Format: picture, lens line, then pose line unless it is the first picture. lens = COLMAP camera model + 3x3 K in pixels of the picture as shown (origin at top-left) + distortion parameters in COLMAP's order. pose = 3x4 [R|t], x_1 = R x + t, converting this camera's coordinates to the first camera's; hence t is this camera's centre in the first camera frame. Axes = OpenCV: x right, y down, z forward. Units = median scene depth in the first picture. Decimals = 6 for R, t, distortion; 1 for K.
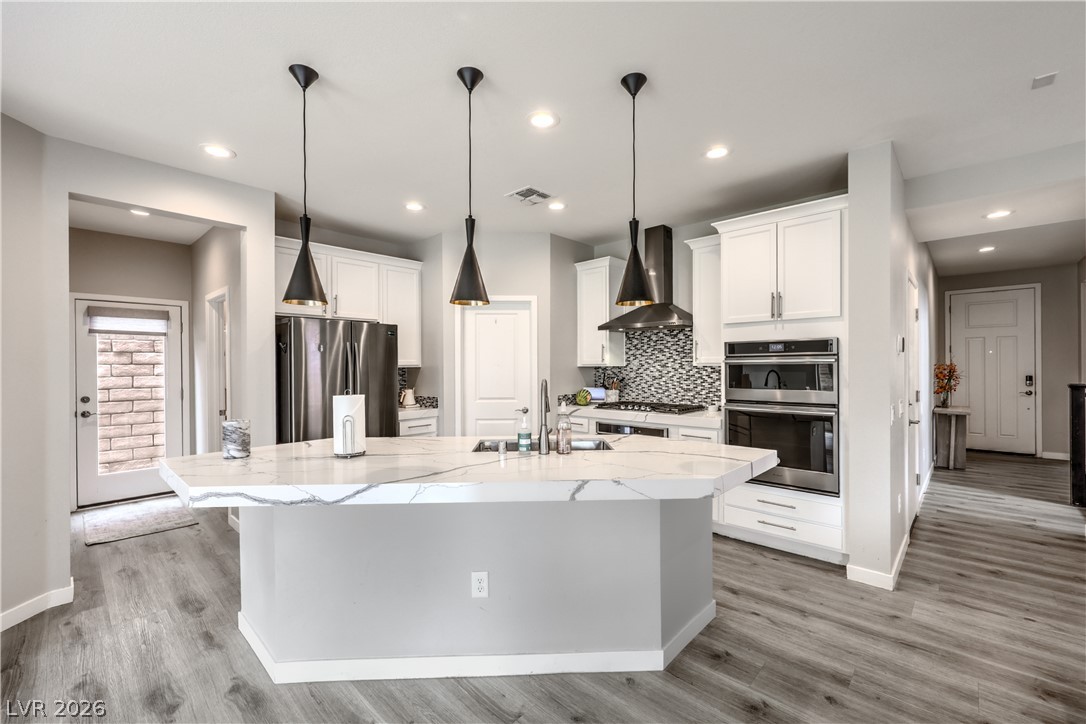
lens RADIAL K [[454.9, 0, 551.2], [0, 454.9, 365.8], [0, 0, 1]] dist [0.003637, 0.000036]
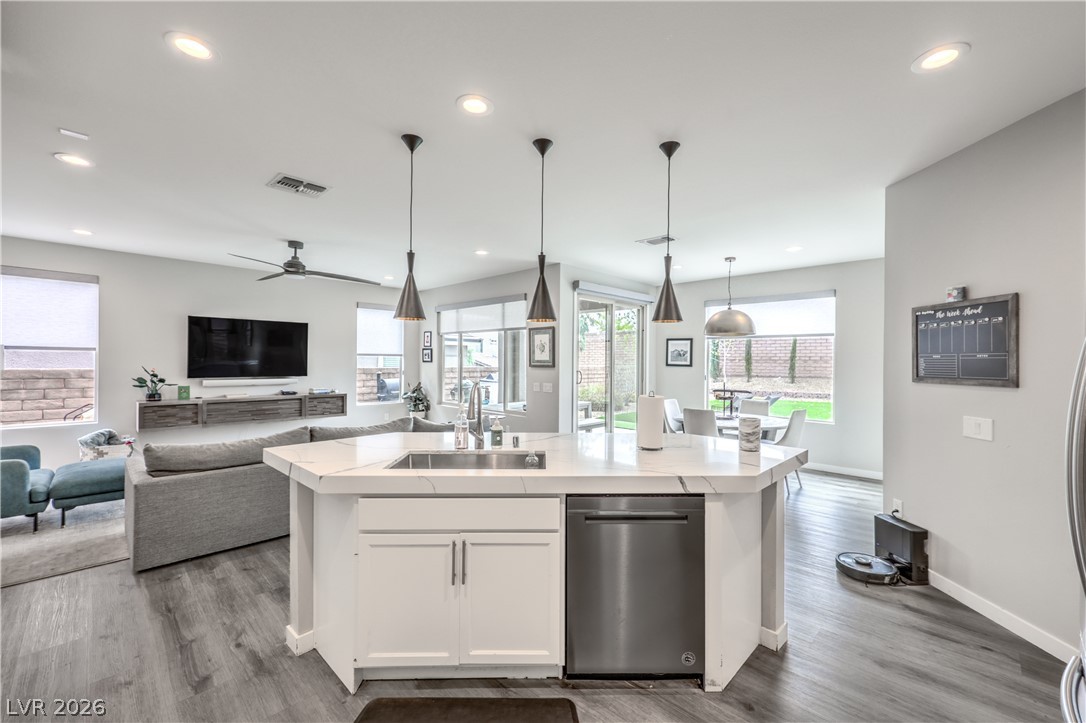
lens RADIAL K [[441.6, 0, 552.2], [0, 441.6, 361.3], [0, 0, 1]] dist [-0.001956, 0.001811]
pose [[-0.999720, -0.001675, 0.023591, -0.108560], [-0.001649, 0.999998, 0.001100, -0.011604], [-0.023593, 0.001061, -0.999721, 1.058121]]
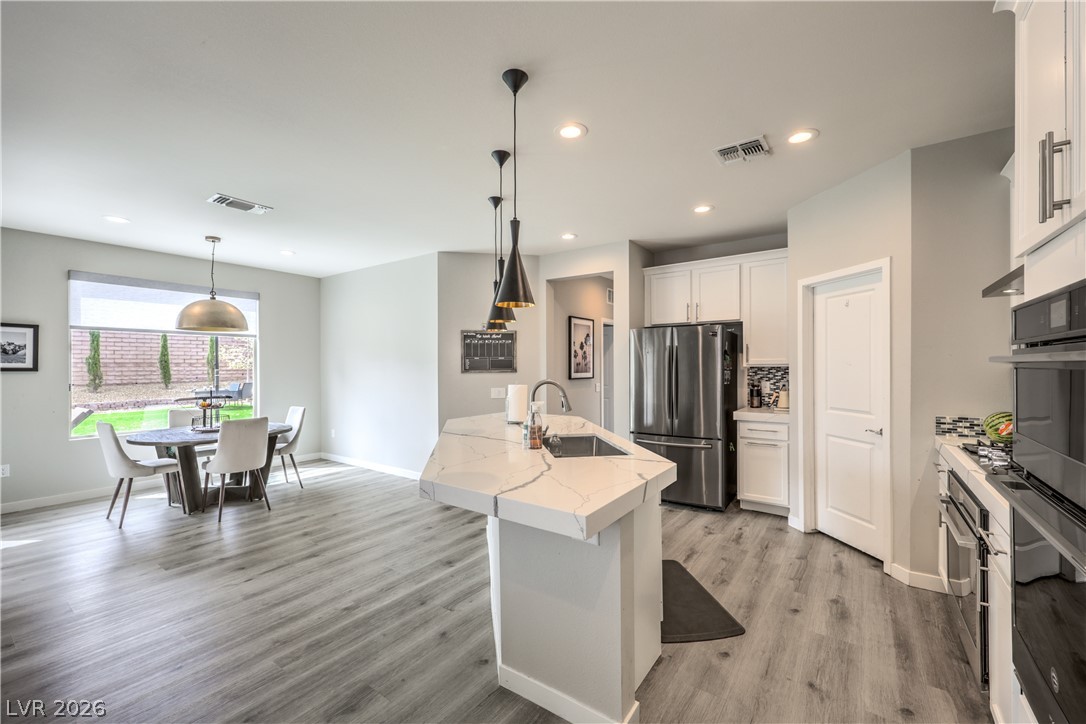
lens RADIAL K [[441.6, 0, 548.5], [0, 441.6, 366.3], [0, 0, 1]] dist [-0.001956, 0.001811]
pose [[0.125834, 0.007421, -0.992024, 0.548275], [0.003310, 0.999963, 0.007900, -0.006060], [0.992046, -0.004278, 0.125805, 0.460171]]
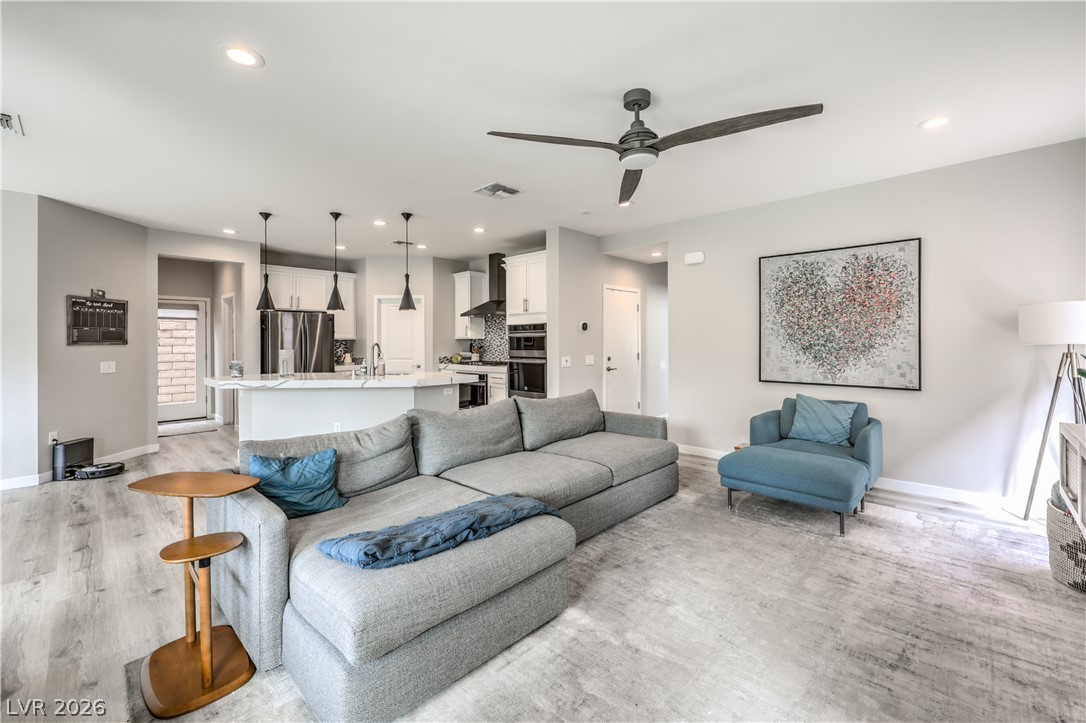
lens RADIAL K [[454.9, 0, 554.5], [0, 454.9, 337.3], [0, 0, 1]] dist [0.003637, 0.000036]
pose [[0.999949, -0.000525, -0.010063, 0.459992], [0.000422, 0.999947, -0.010304, 0.012874], [0.010068, 0.010299, 0.999896, -0.631473]]
